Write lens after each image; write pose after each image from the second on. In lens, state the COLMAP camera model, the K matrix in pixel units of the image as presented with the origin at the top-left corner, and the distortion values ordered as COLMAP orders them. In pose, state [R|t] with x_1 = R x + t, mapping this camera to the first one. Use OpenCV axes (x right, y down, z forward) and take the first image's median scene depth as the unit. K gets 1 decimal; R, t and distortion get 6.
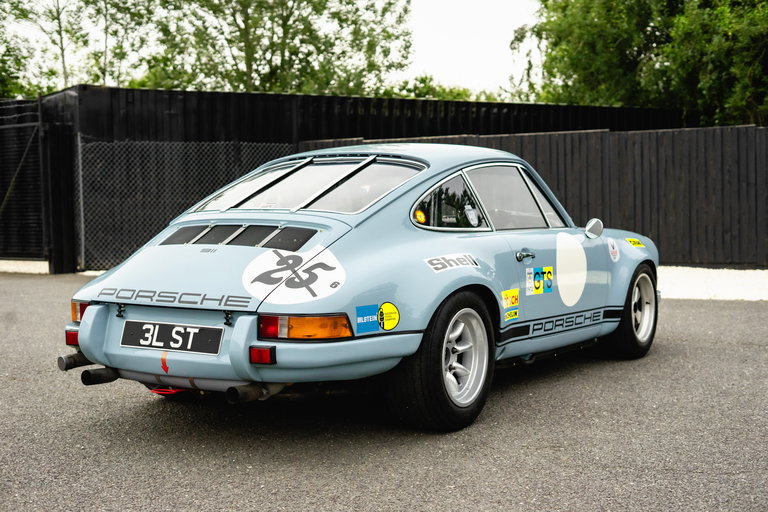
lens RADIAL K [[1133.6, 0, 384.8], [0, 1133.6, 255.0], [0, 0, 1]] dist [-0.022029, 0.000000]
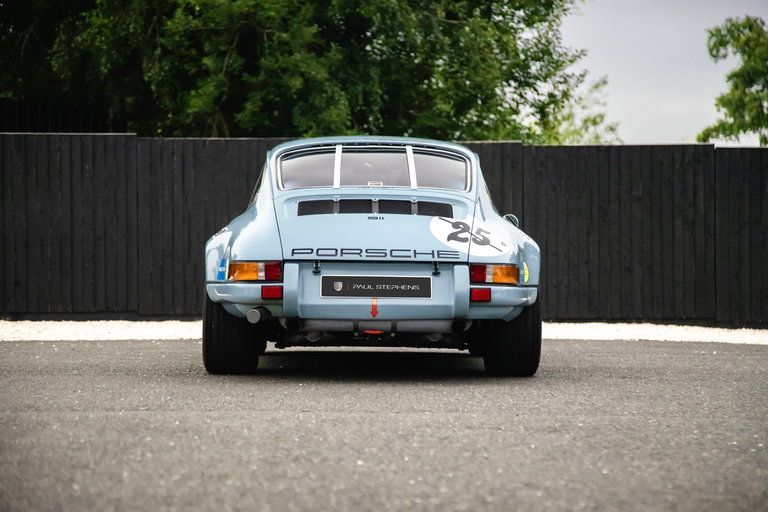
lens RADIAL K [[2350.4, 0, 409.7], [0, 2350.4, 251.1], [0, 0, 1]] dist [0.811695, 0.000000]
pose [[0.818638, 0.023952, 0.573810, -1.312911], [0.015469, 0.997848, -0.063722, 0.160234], [-0.574101, 0.061042, 0.816506, -0.864203]]
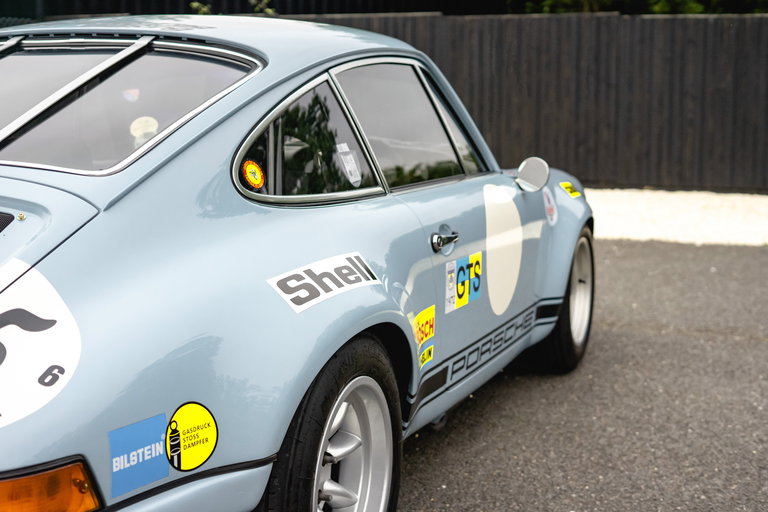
lens RADIAL K [[1133.6, 0, 383.1], [0, 1133.6, 256.5], [0, 0, 1]] dist [-0.022029, 0.000000]
pose [[0.980471, -0.008691, 0.196472, -0.007081], [-0.011017, 0.995027, 0.098993, -0.042843], [-0.196355, -0.099224, 0.975499, 0.491422]]
